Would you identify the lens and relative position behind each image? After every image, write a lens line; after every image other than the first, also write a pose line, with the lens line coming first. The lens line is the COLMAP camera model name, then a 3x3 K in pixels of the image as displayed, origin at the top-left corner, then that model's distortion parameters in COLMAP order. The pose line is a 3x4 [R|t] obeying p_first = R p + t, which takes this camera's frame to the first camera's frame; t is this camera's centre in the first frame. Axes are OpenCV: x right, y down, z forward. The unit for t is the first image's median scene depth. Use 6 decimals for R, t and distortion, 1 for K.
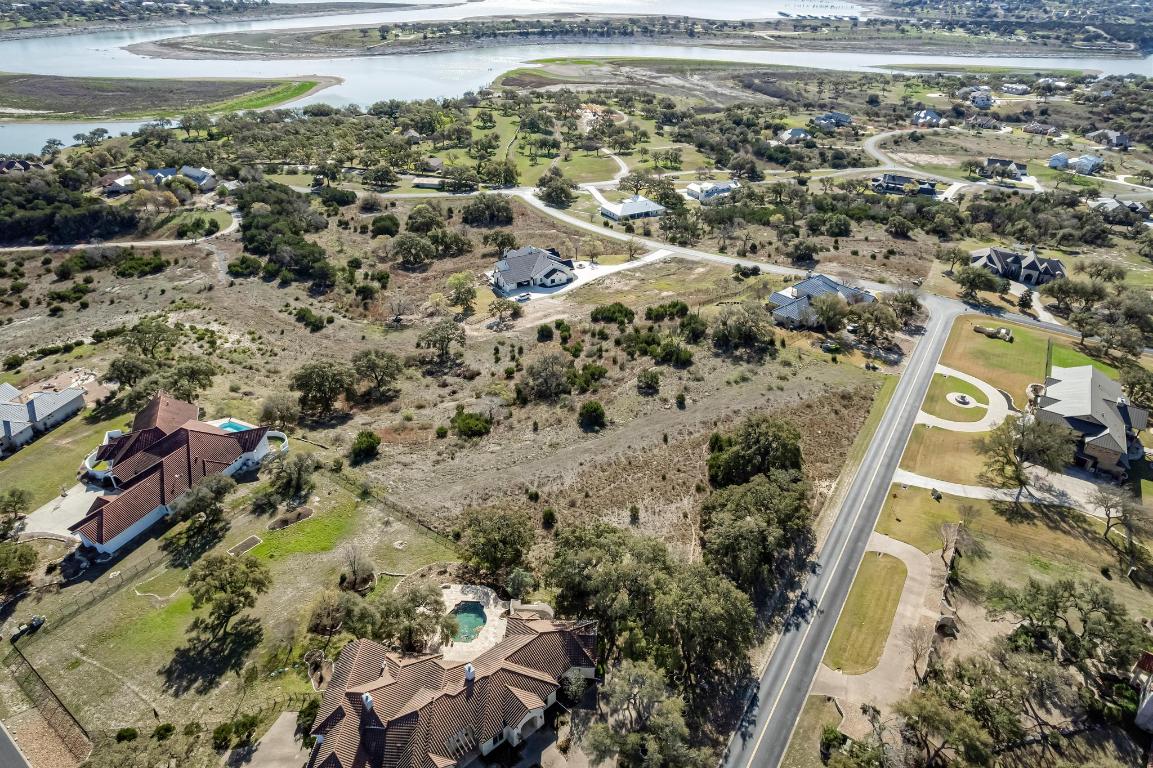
lens RADIAL K [[751.2, 0, 578.2], [0, 751.2, 381.1], [0, 0, 1]] dist [-0.089125, 0.087779]
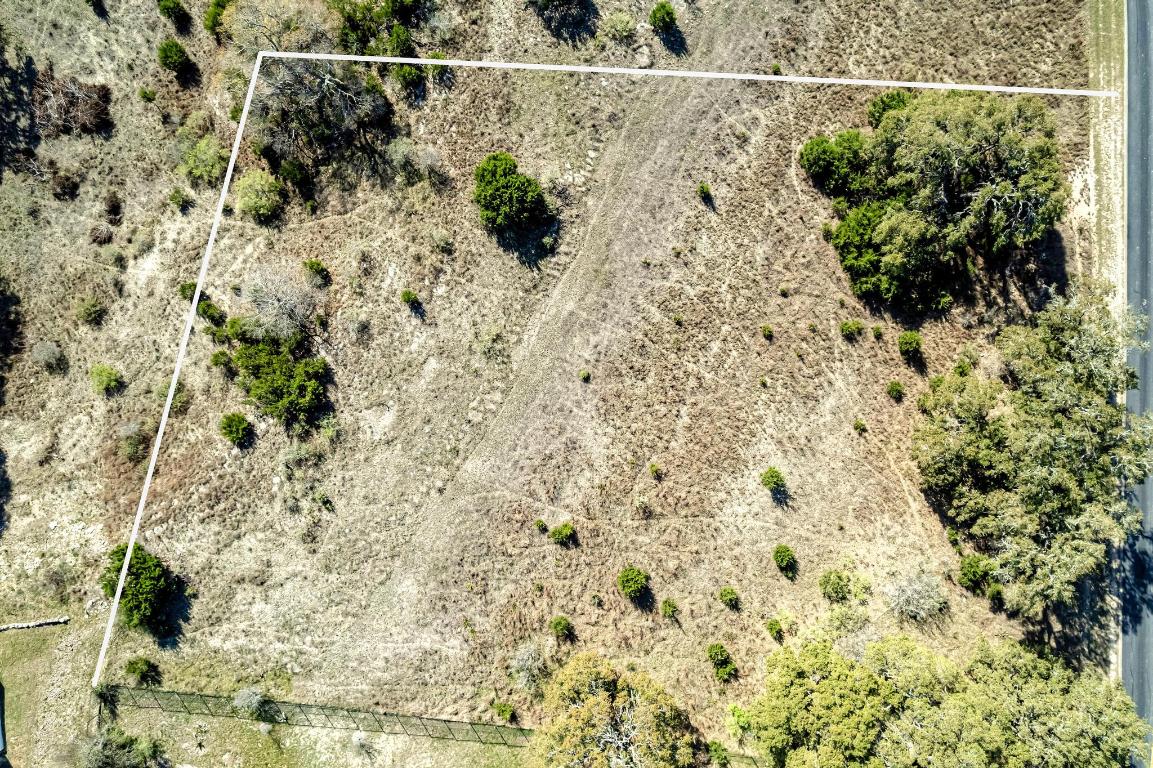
lens RADIAL K [[751.2, 0, 578.2], [0, 751.2, 381.1], [0, 0, 1]] dist [-0.089125, 0.087779]
pose [[0.857317, -0.514789, -0.000123, -0.000981], [0.249359, 0.415067, 0.874951, -0.265027], [-0.450364, -0.750141, 0.484211, 0.727326]]
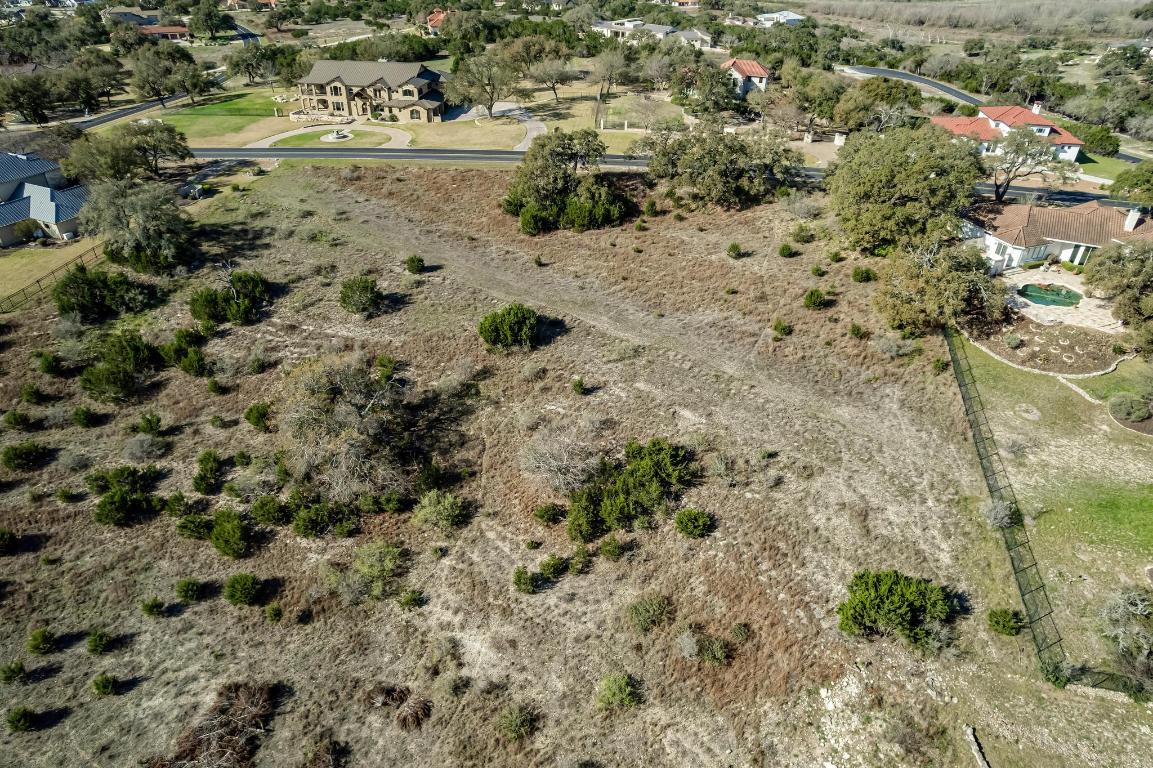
lens RADIAL K [[751.2, 0, 578.2], [0, 751.2, 381.1], [0, 0, 1]] dist [-0.089125, 0.087779]
pose [[-0.381547, -0.515882, 0.766999, -0.413675], [0.449836, 0.621257, 0.641629, -0.249197], [-0.807508, 0.589836, -0.004977, 1.004516]]
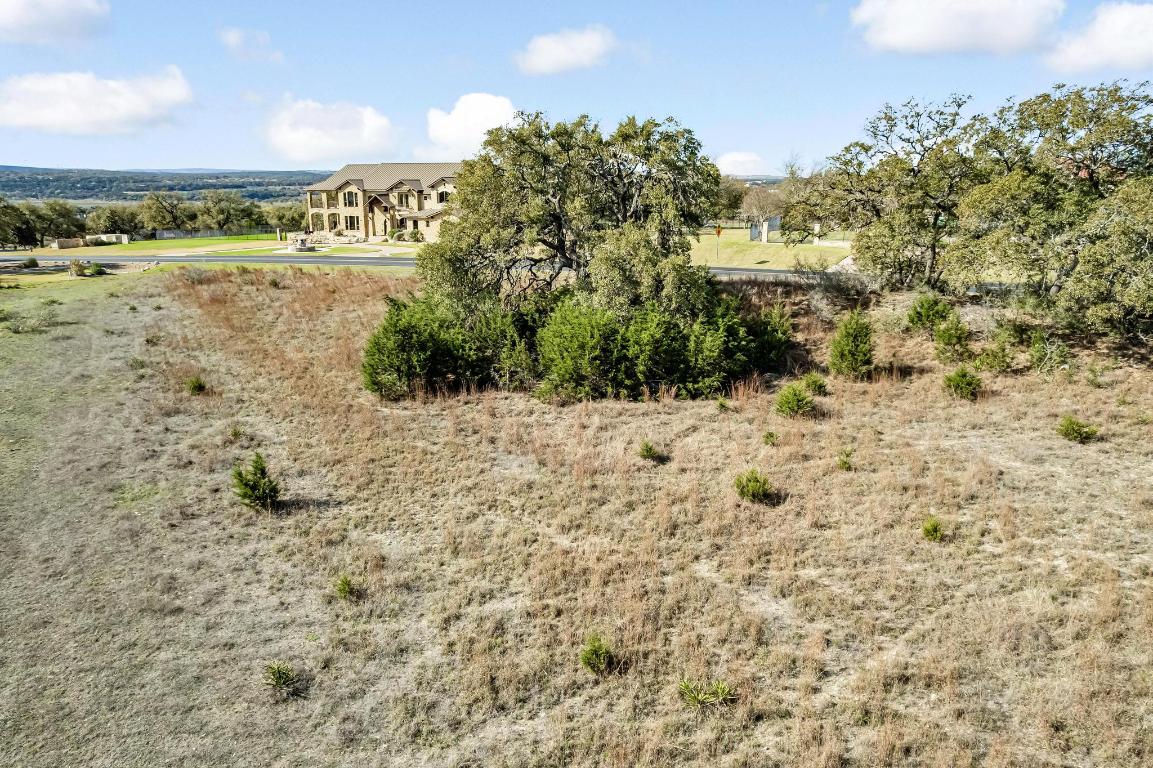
lens RADIAL K [[751.2, 0, 578.2], [0, 751.2, 381.1], [0, 0, 1]] dist [-0.089125, 0.087779]
pose [[-0.086832, -0.262328, 0.961064, -0.009531], [0.489648, 0.828902, 0.270493, 0.042290], [-0.867585, 0.494071, 0.056473, 0.907229]]
